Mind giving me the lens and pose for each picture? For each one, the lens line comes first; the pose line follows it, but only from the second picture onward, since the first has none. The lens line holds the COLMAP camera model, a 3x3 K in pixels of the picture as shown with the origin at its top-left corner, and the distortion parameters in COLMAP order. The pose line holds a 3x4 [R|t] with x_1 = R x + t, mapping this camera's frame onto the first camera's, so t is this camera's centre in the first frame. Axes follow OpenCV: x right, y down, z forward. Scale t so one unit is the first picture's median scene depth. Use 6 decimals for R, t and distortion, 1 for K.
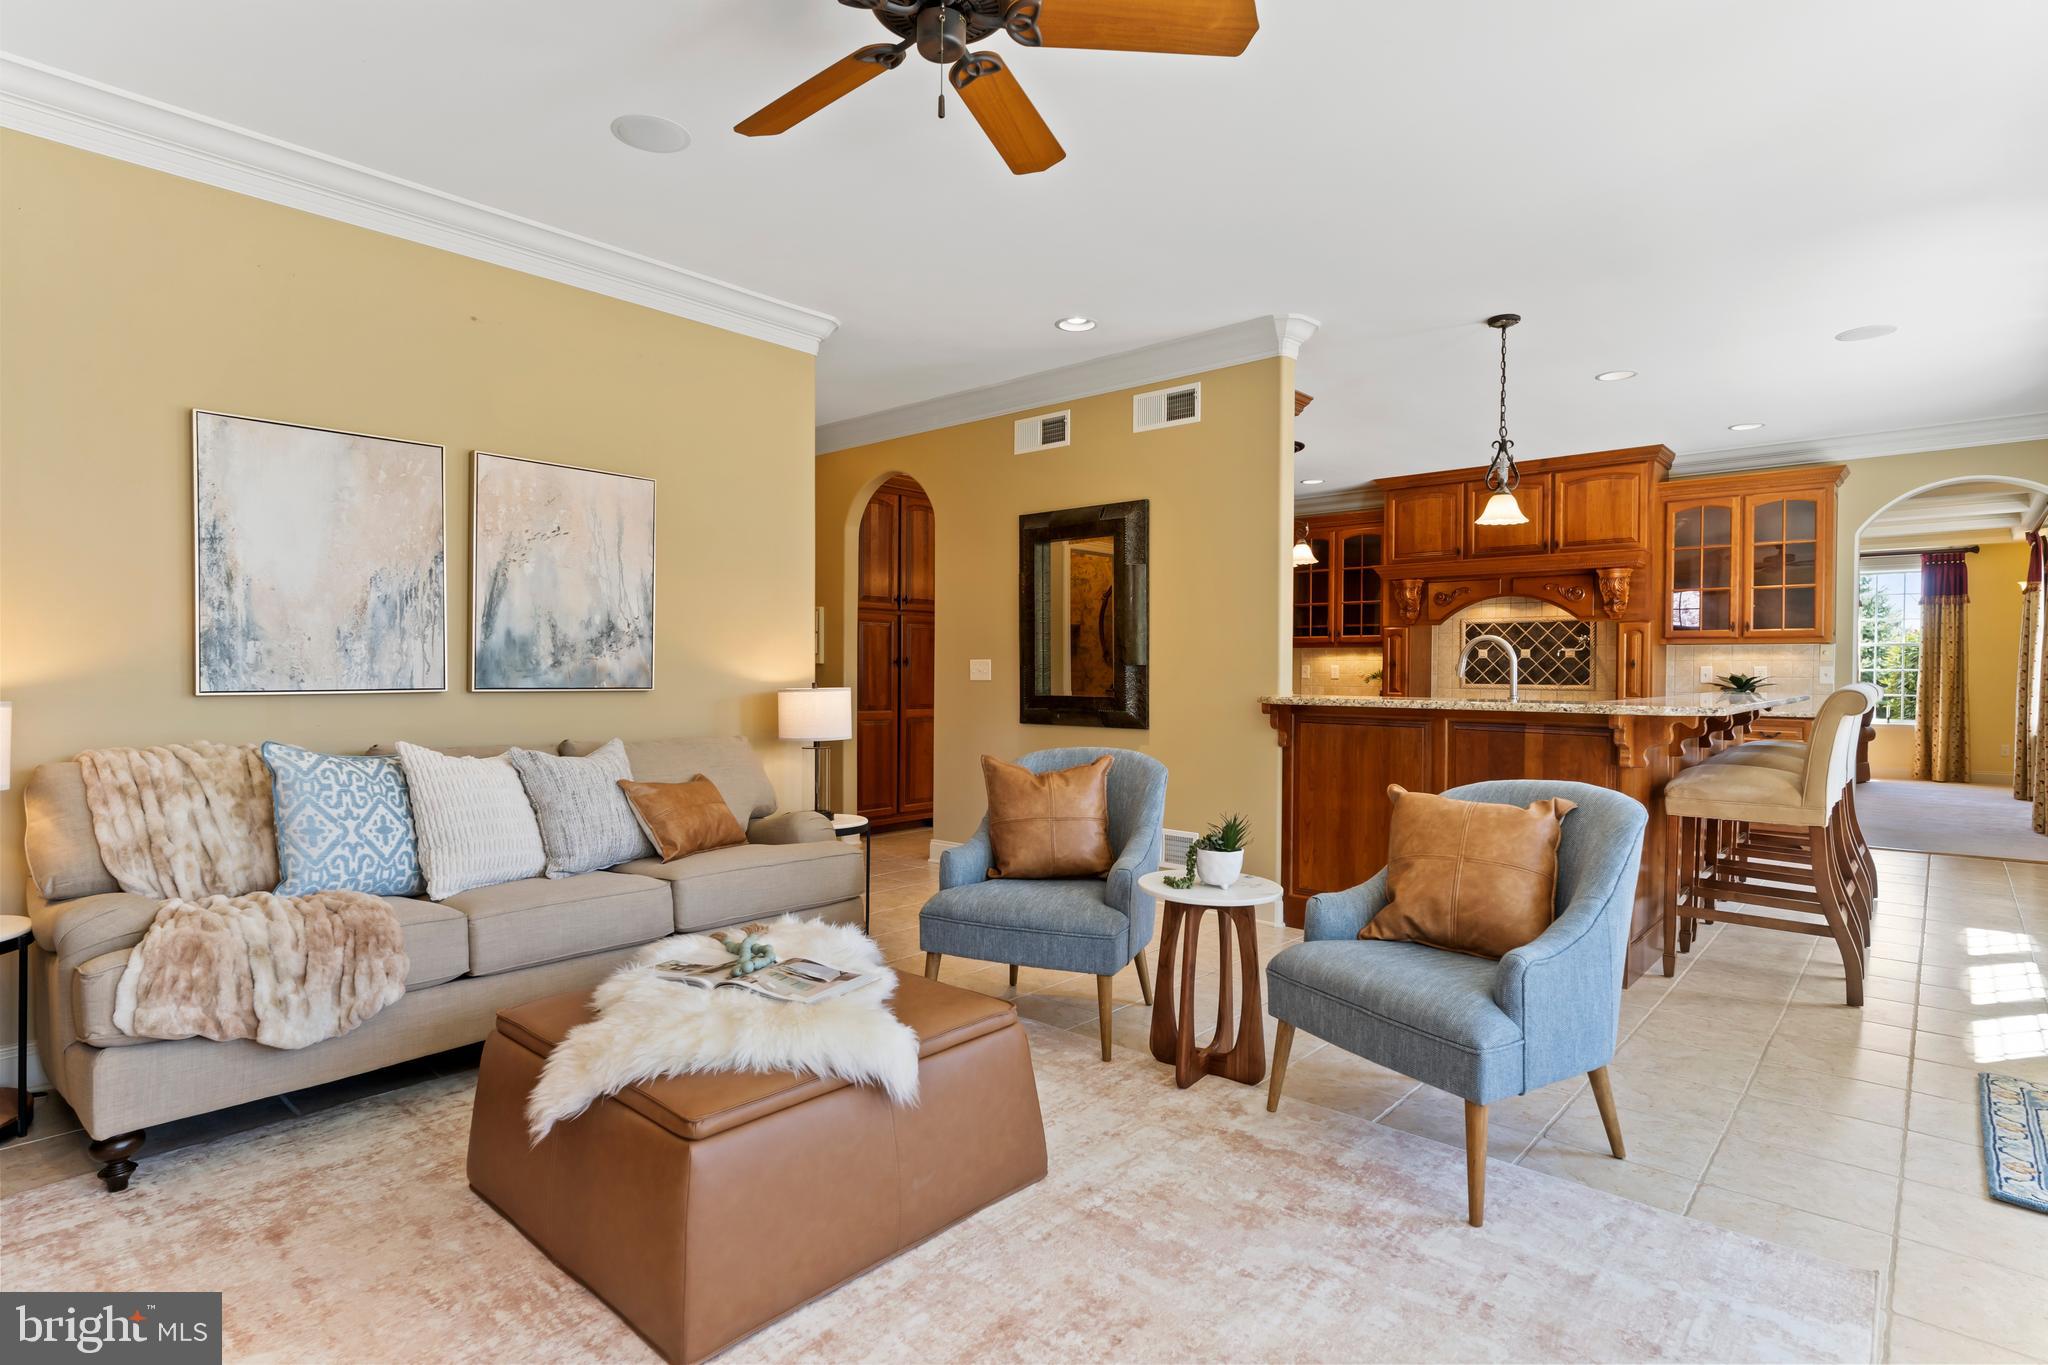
lens RADIAL K [[1055.1, 0, 1018.0], [0, 1055.1, 679.7], [0, 0, 1]] dist [-0.005753, 0.003544]
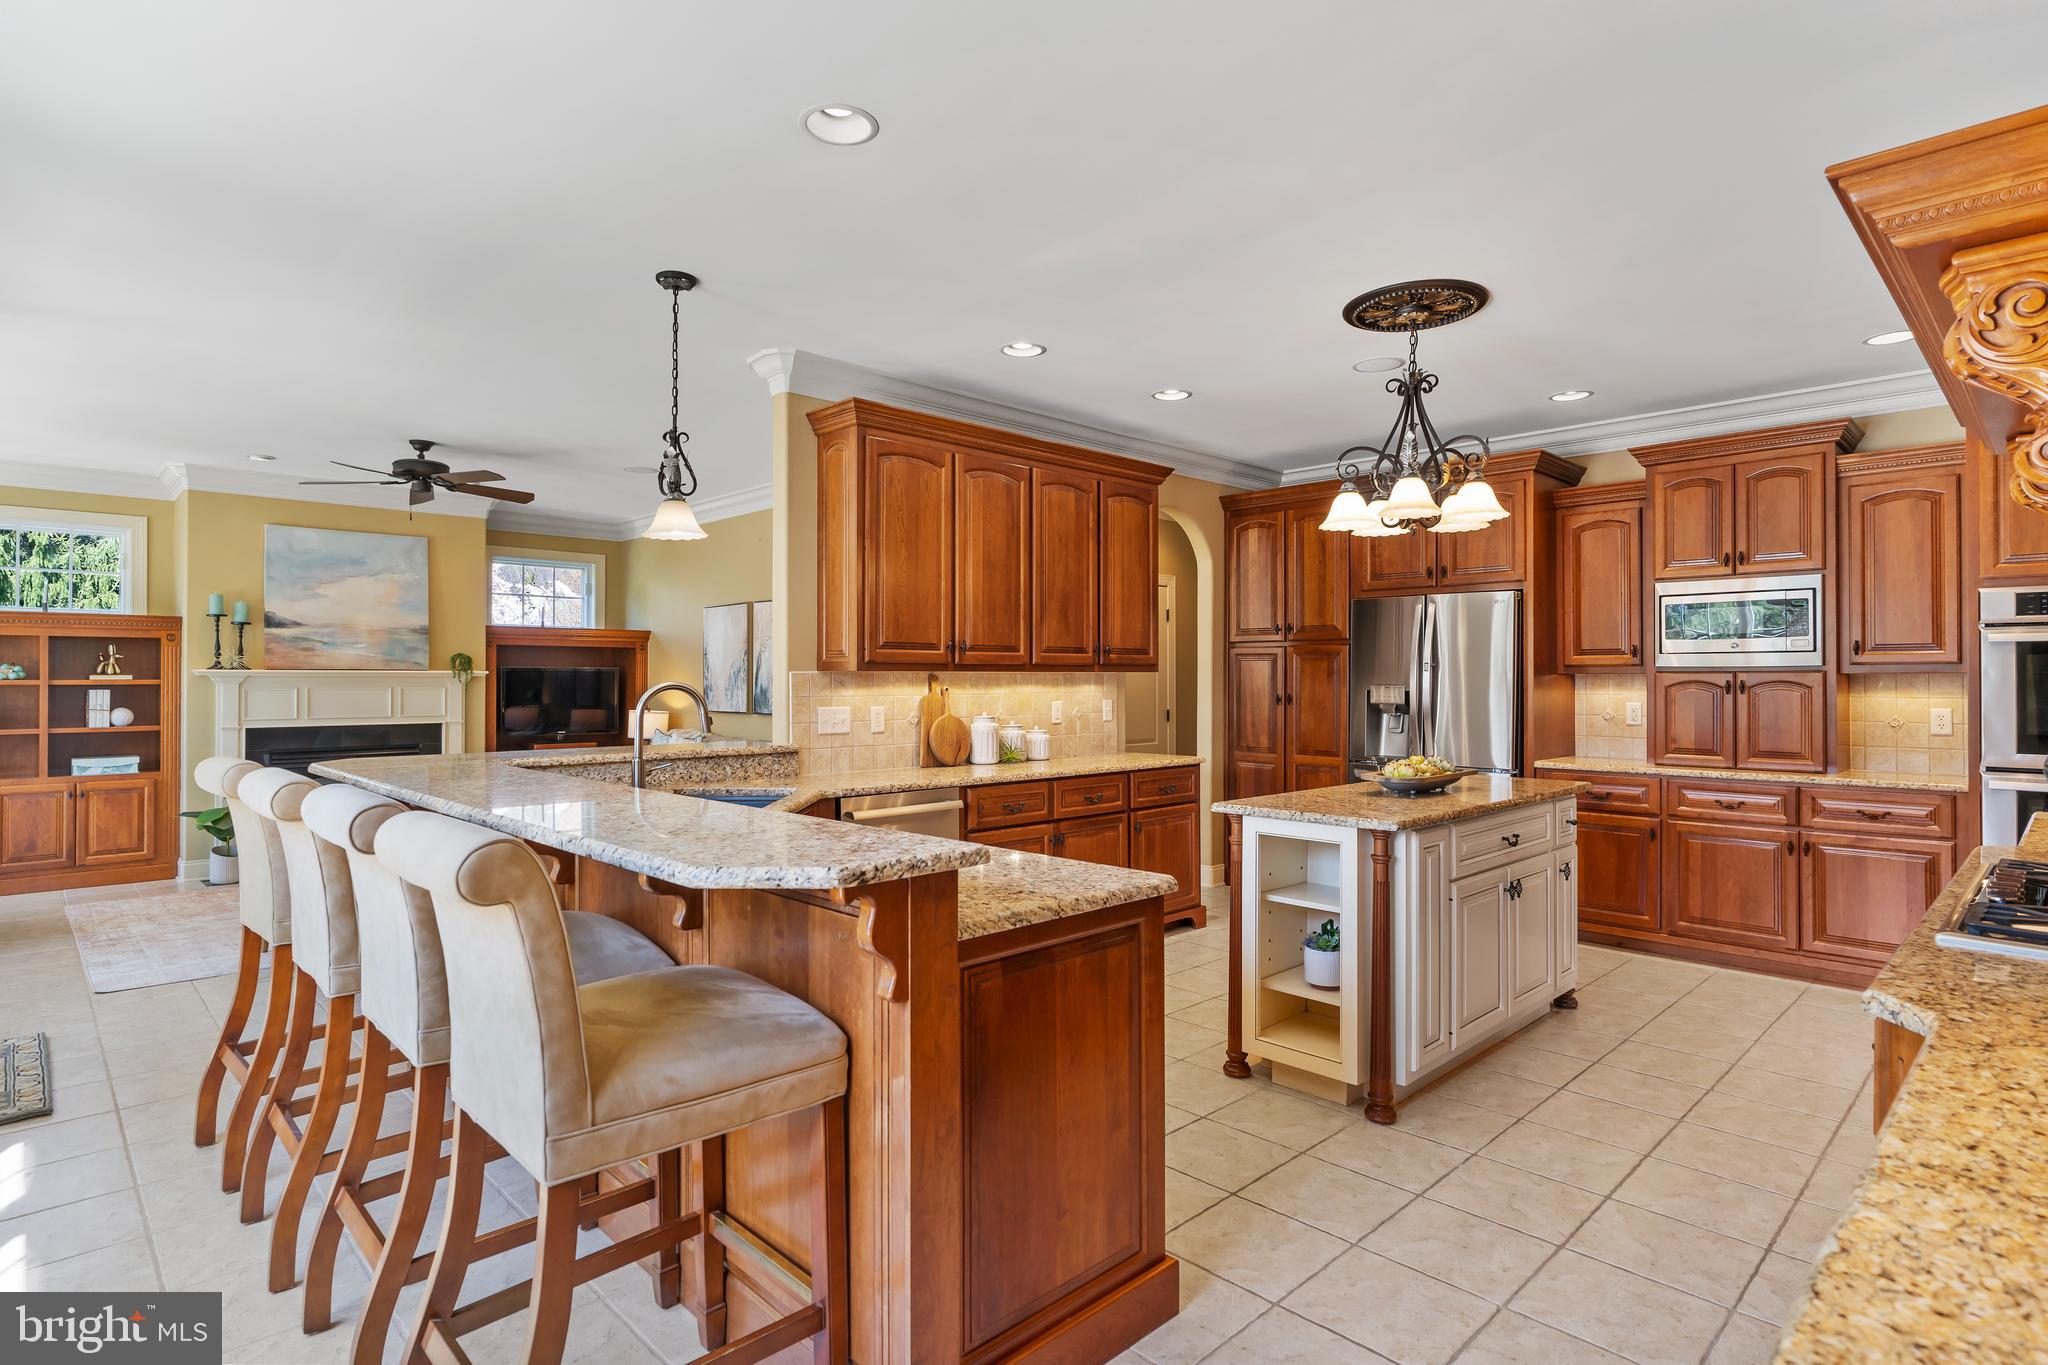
lens RADIAL K [[1055.1, 0, 1010.2], [0, 1055.1, 669.0], [0, 0, 1]] dist [-0.005753, 0.003544]
pose [[-0.082850, -0.015789, -0.996437, 0.802464], [-0.010411, 0.999834, -0.014977, -0.027739], [0.996508, 0.009133, -0.083000, 0.866883]]
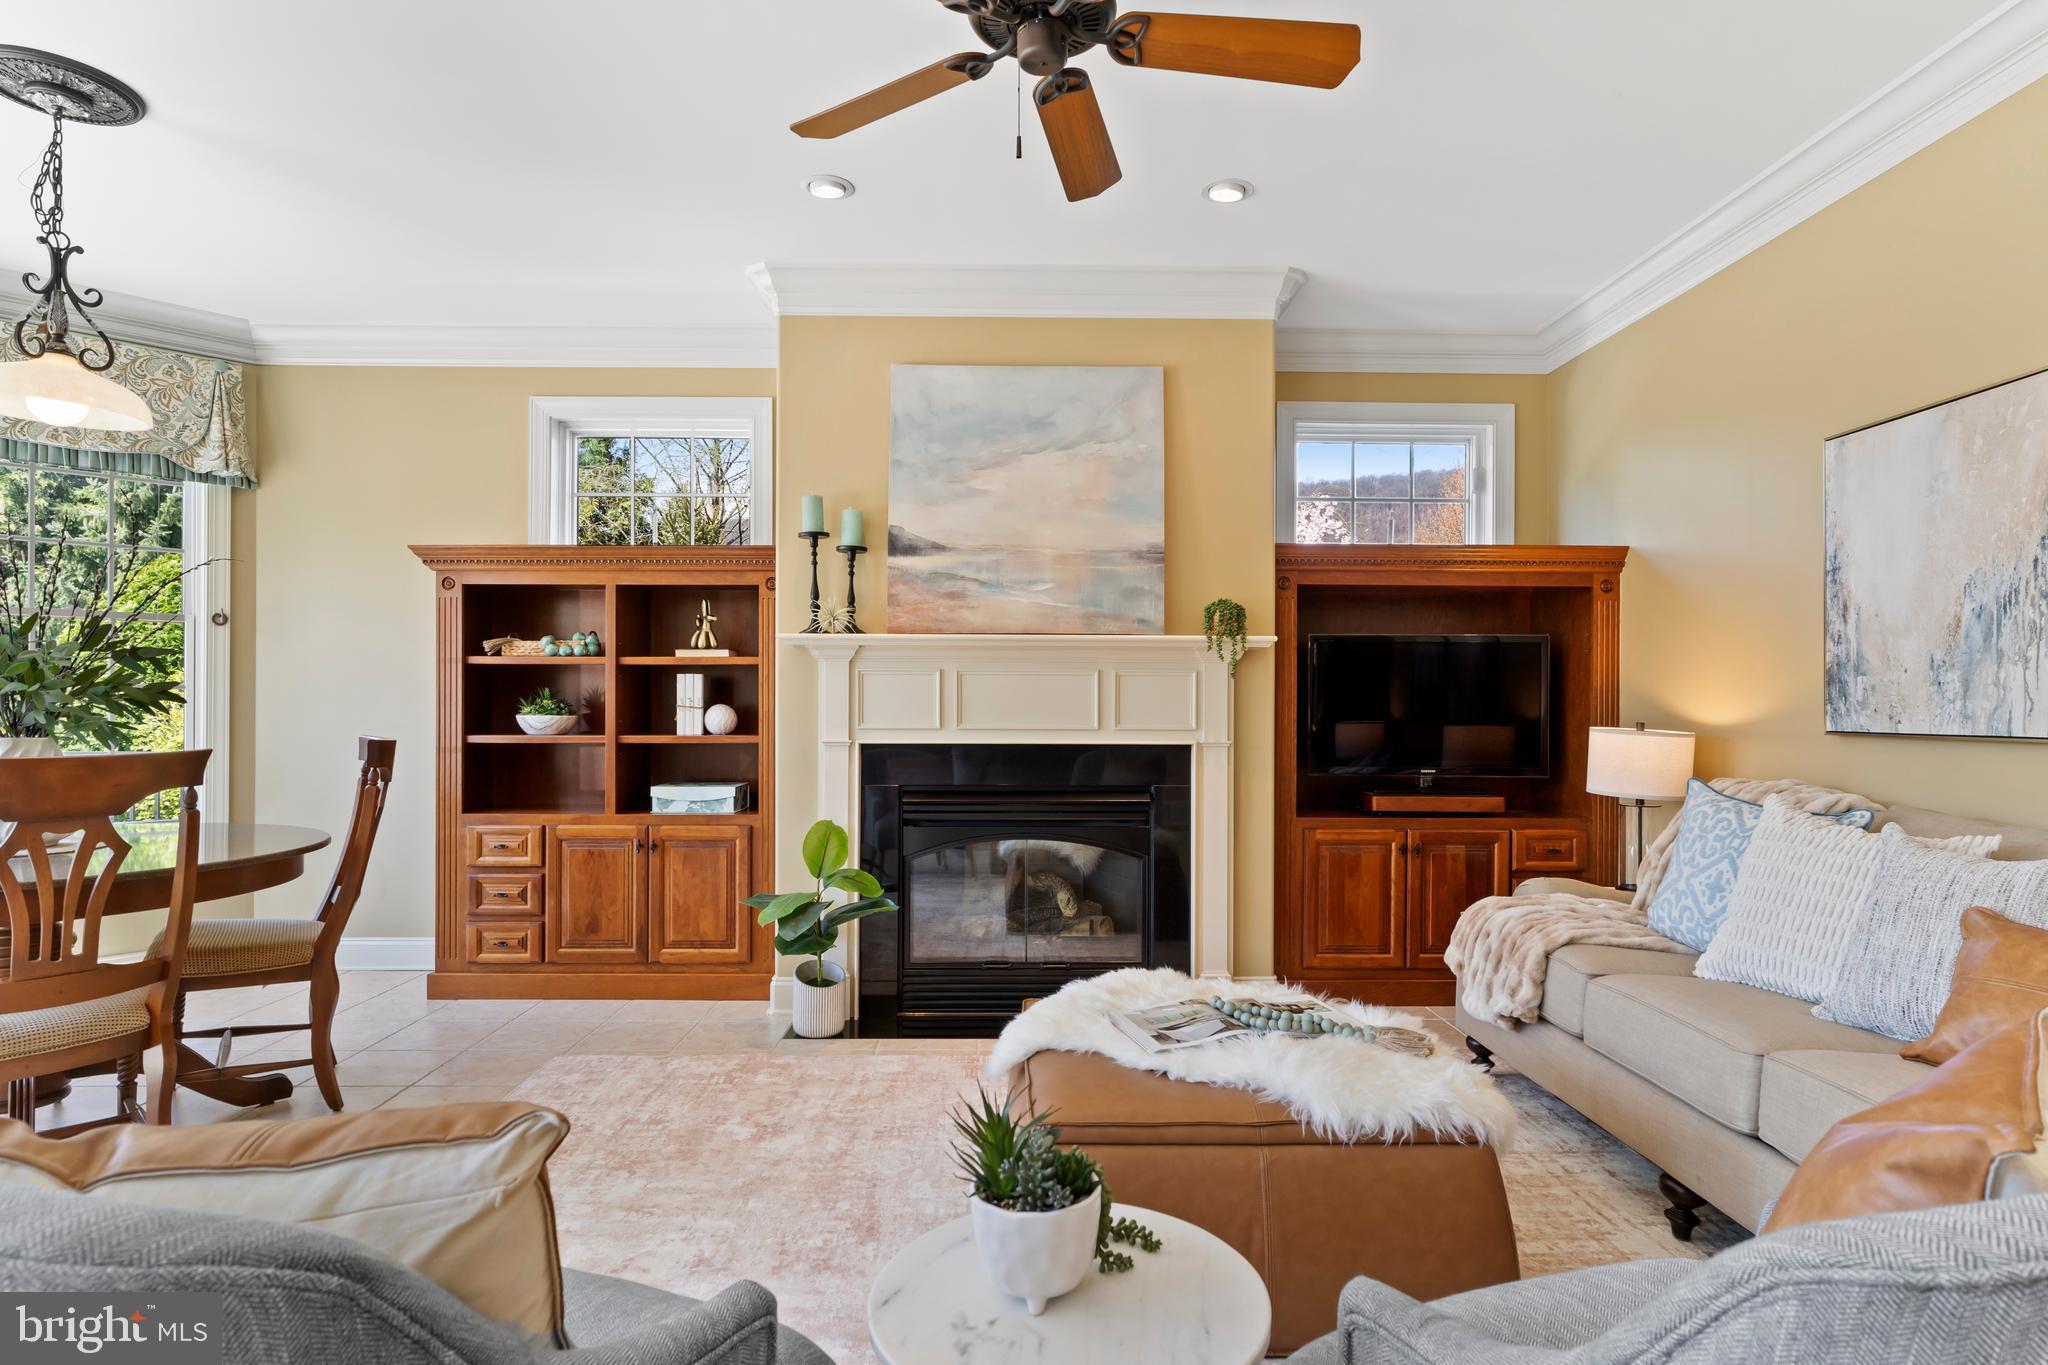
lens RADIAL K [[1095.8, 0, 1021.9], [0, 1095.8, 700.8], [0, 0, 1]] dist [-0.006899, 0.004465]
pose [[-0.737277, -0.007681, -0.675547, 0.188954], [-0.013735, 0.999899, 0.003620, -0.004152], [0.675451, 0.011948, -0.737308, 0.534708]]
